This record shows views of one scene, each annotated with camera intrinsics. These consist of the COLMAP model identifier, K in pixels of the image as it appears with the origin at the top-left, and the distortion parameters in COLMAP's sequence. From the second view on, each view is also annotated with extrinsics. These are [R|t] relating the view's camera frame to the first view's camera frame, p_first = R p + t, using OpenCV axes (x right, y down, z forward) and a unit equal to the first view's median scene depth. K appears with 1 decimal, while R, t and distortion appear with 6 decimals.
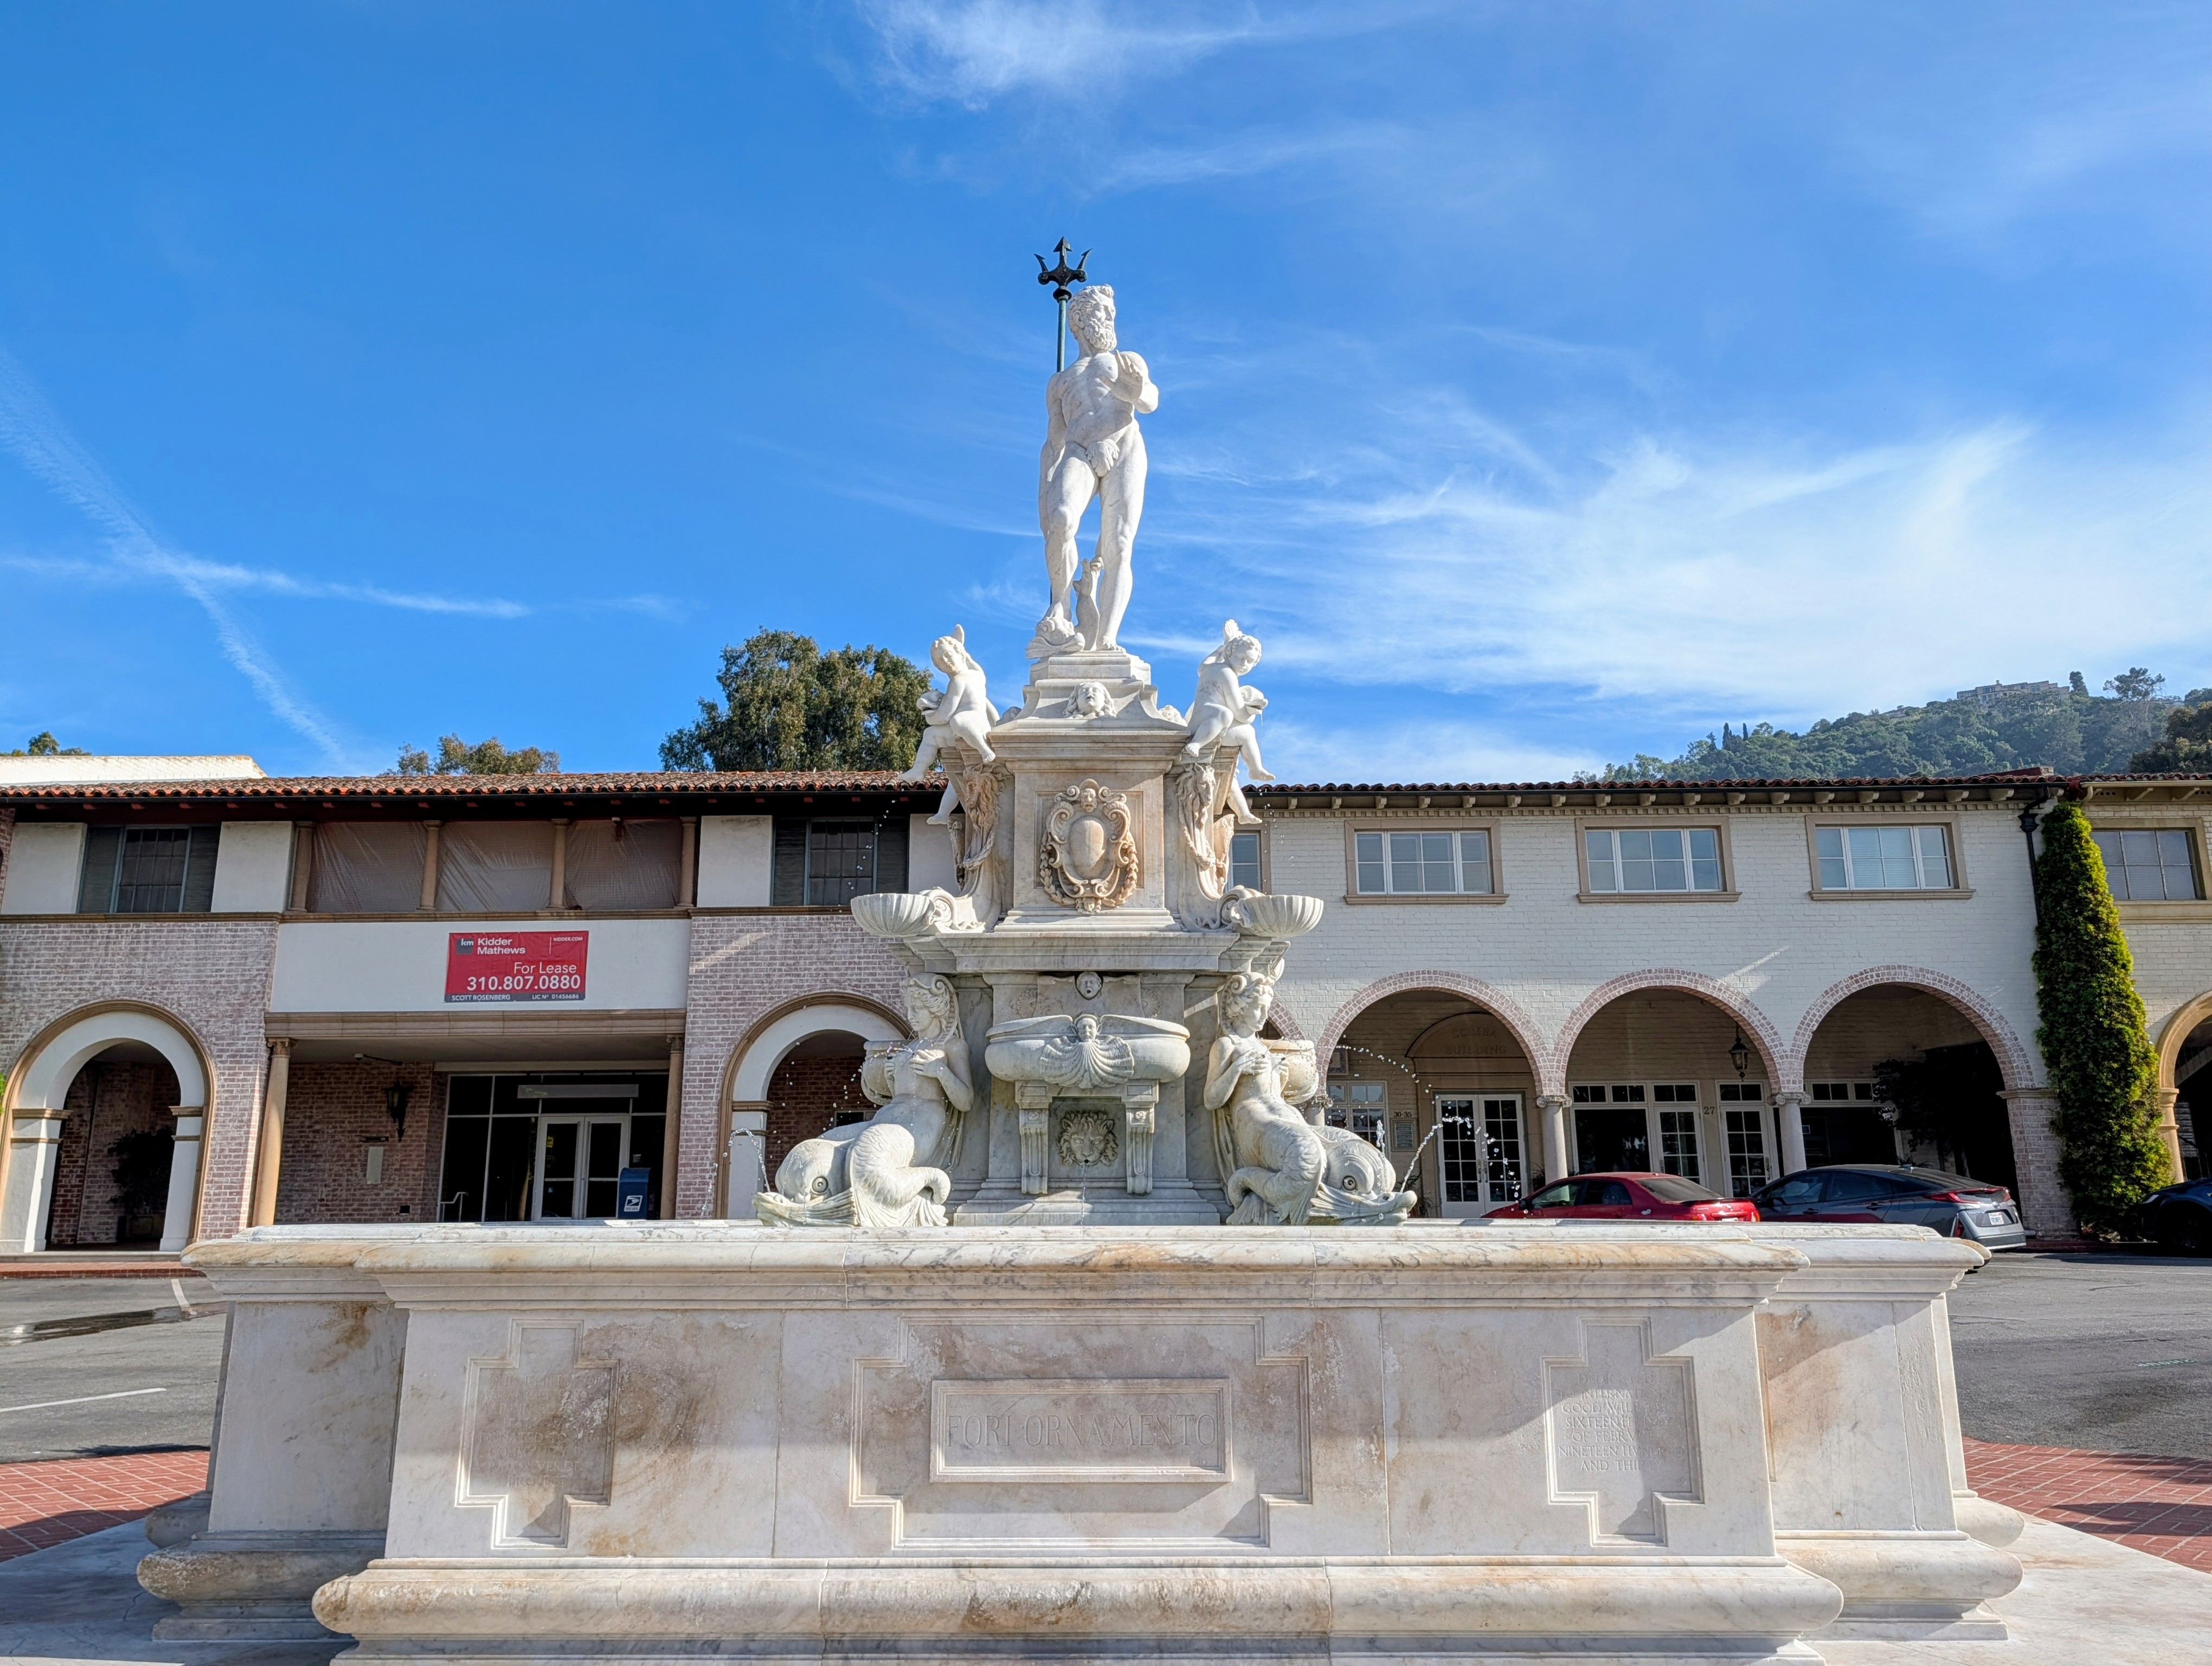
lens RADIAL K [[1618.4, 0, 1106.0], [0, 1618.4, 833.0], [0, 0, 1]] dist [0.031483, -0.003680]
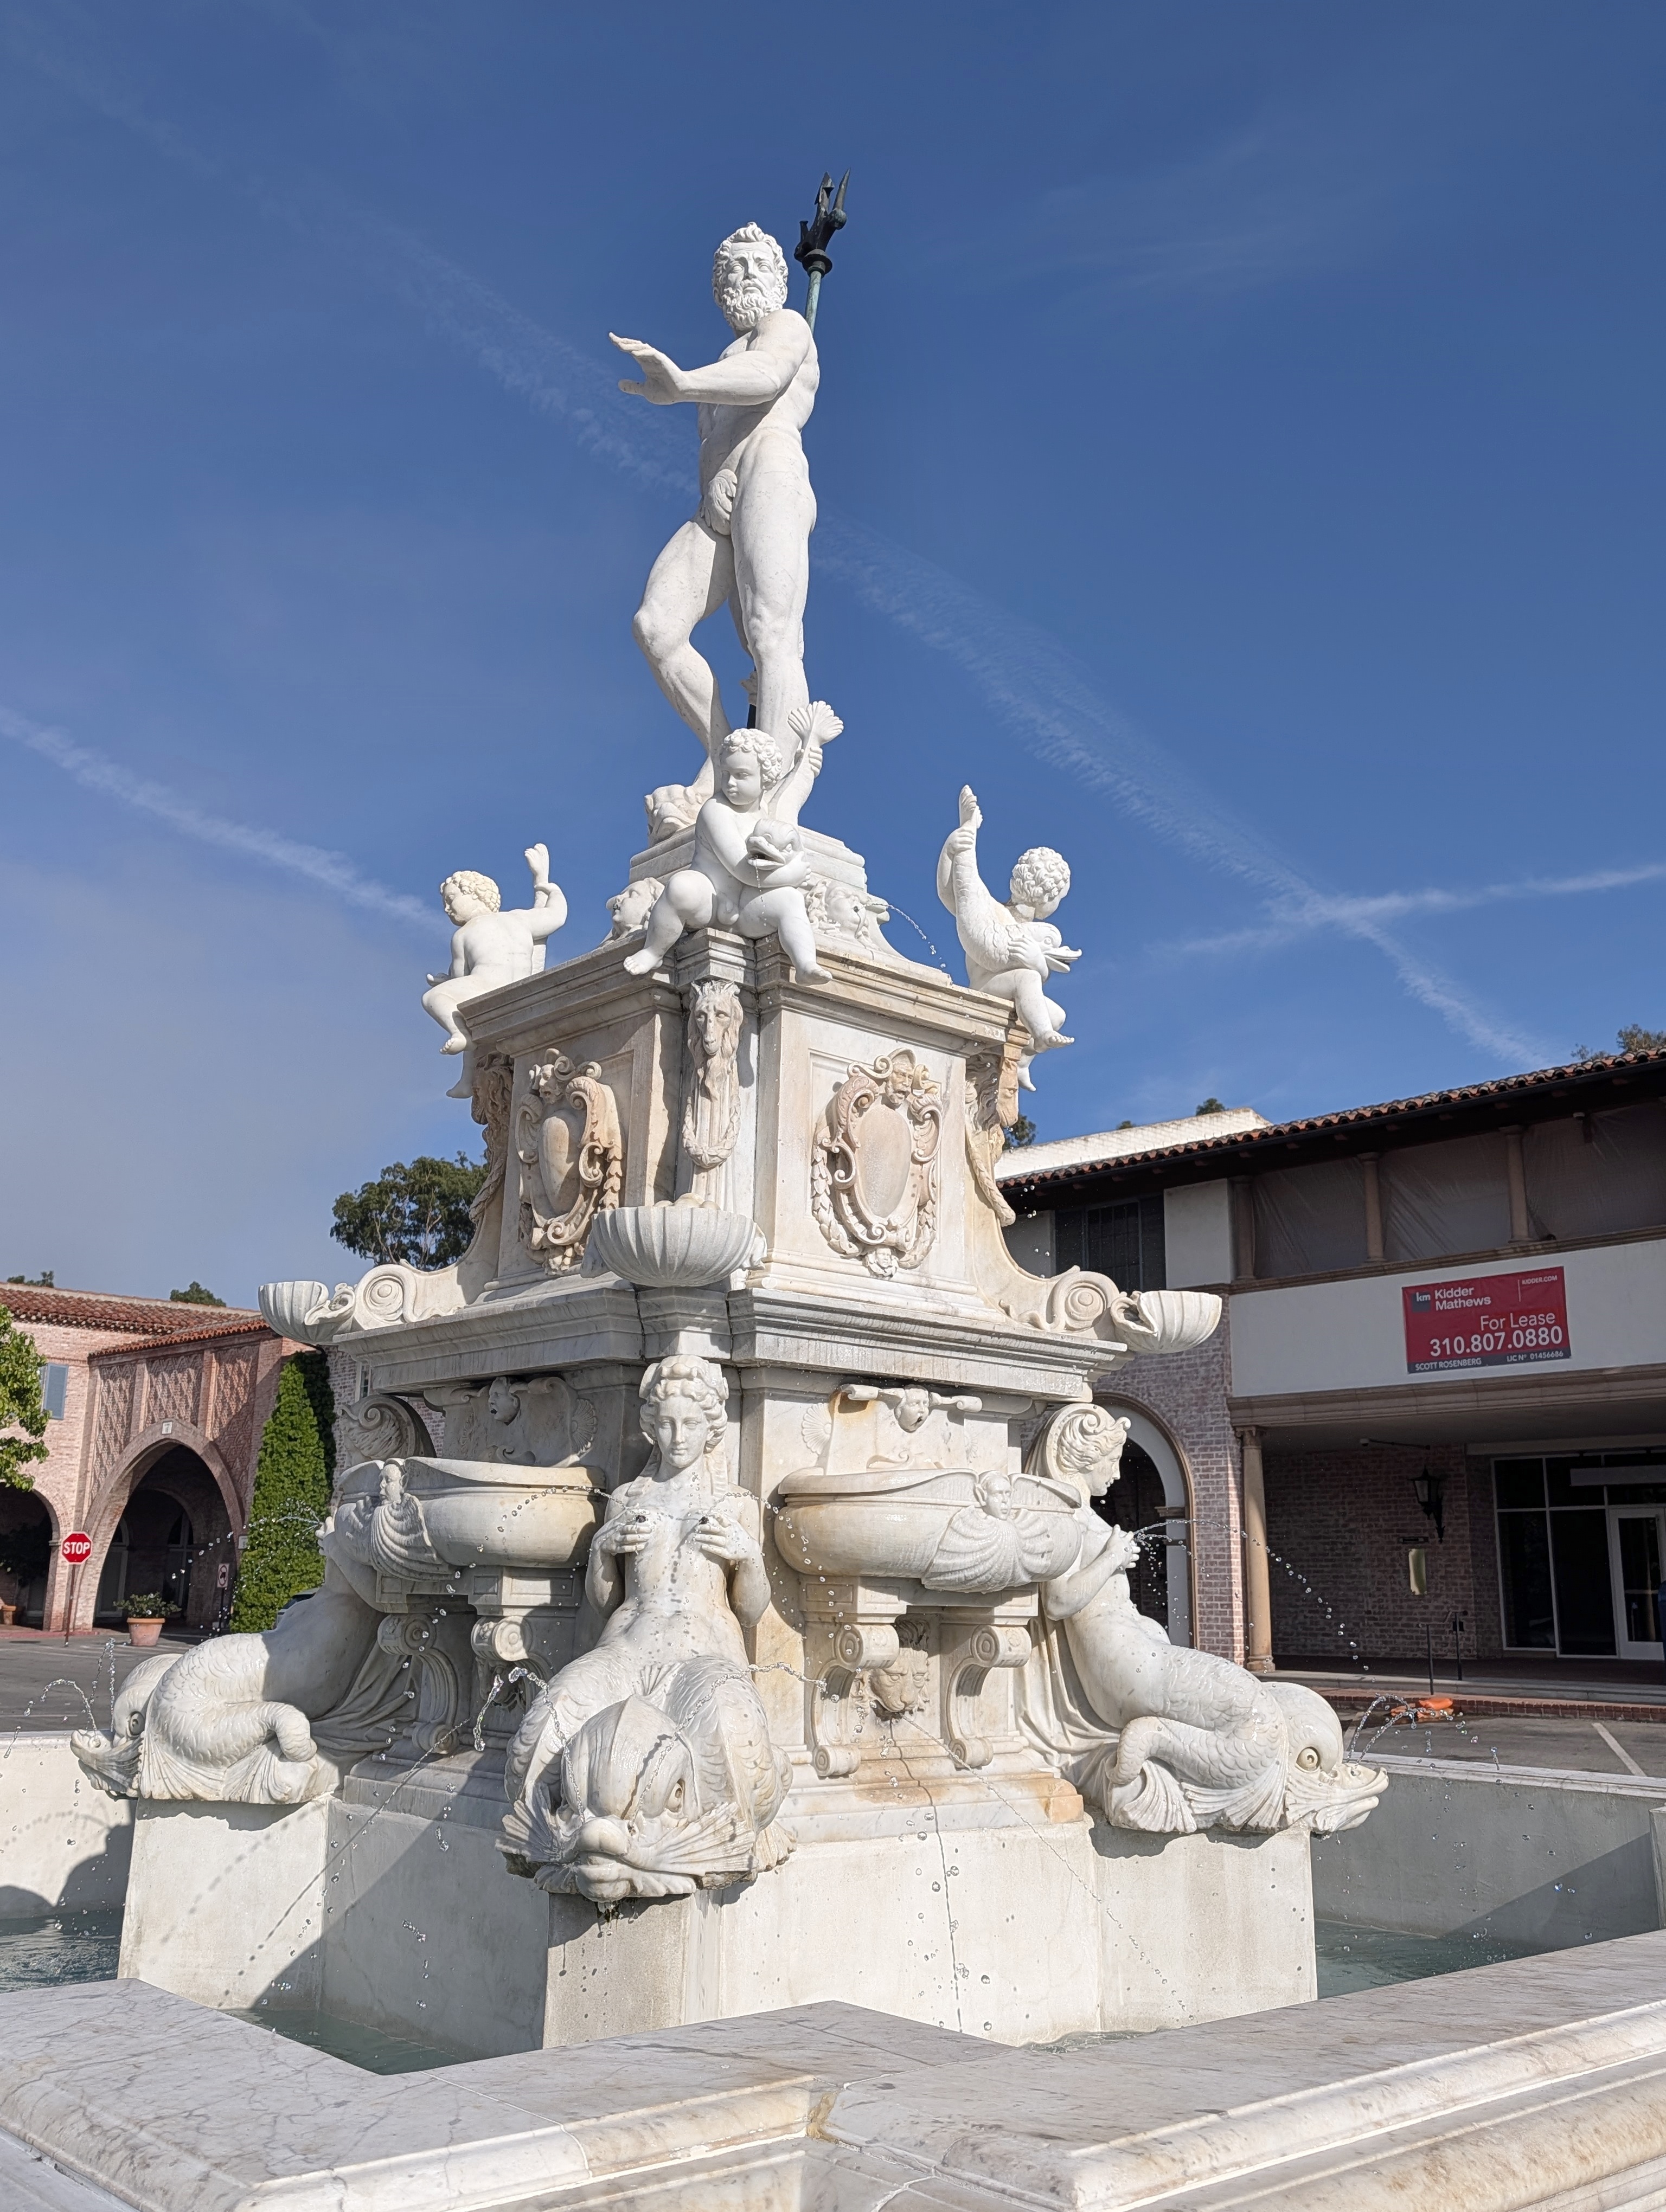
lens RADIAL K [[1925.0, 0, 834.6], [0, 1925.0, 1059.1], [0, 0, 1]] dist [0.040766, -0.001513]
pose [[0.669543, -0.188029, -0.718580, 0.541674], [0.153912, 0.981552, -0.113432, 0.063990], [0.726652, -0.034650, 0.686131, 0.550407]]
